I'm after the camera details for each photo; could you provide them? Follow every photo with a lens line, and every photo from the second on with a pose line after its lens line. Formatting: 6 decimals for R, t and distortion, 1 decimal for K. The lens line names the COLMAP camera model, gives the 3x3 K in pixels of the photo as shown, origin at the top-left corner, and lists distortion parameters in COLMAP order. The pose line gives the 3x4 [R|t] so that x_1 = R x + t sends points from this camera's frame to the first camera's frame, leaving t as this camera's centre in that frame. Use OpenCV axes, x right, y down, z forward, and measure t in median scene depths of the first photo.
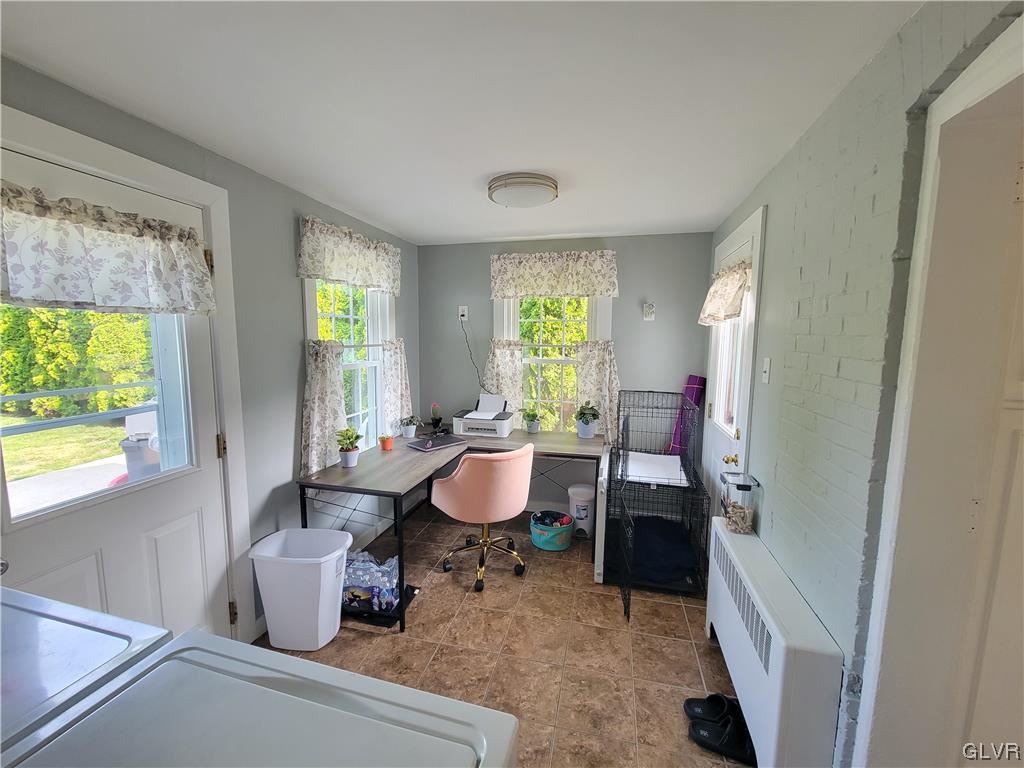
lens RADIAL K [[418.6, 0, 516.7], [0, 418.6, 384.2], [0, 0, 1]] dist [0.006600, -0.000856]
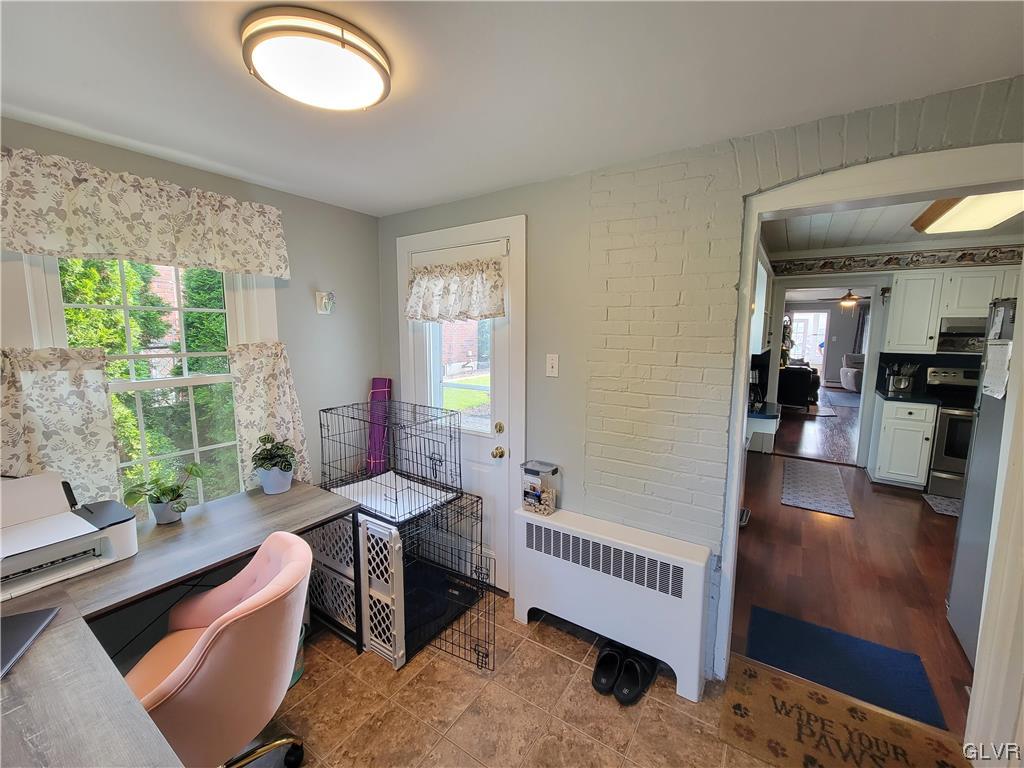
lens RADIAL K [[418.6, 0, 515.1], [0, 418.6, 382.2], [0, 0, 1]] dist [0.006600, -0.000856]
pose [[0.340688, -0.129050, 0.931278, -0.299471], [0.107235, 0.989404, 0.097875, -0.066370], [-0.934041, 0.066521, 0.350916, 0.414692]]
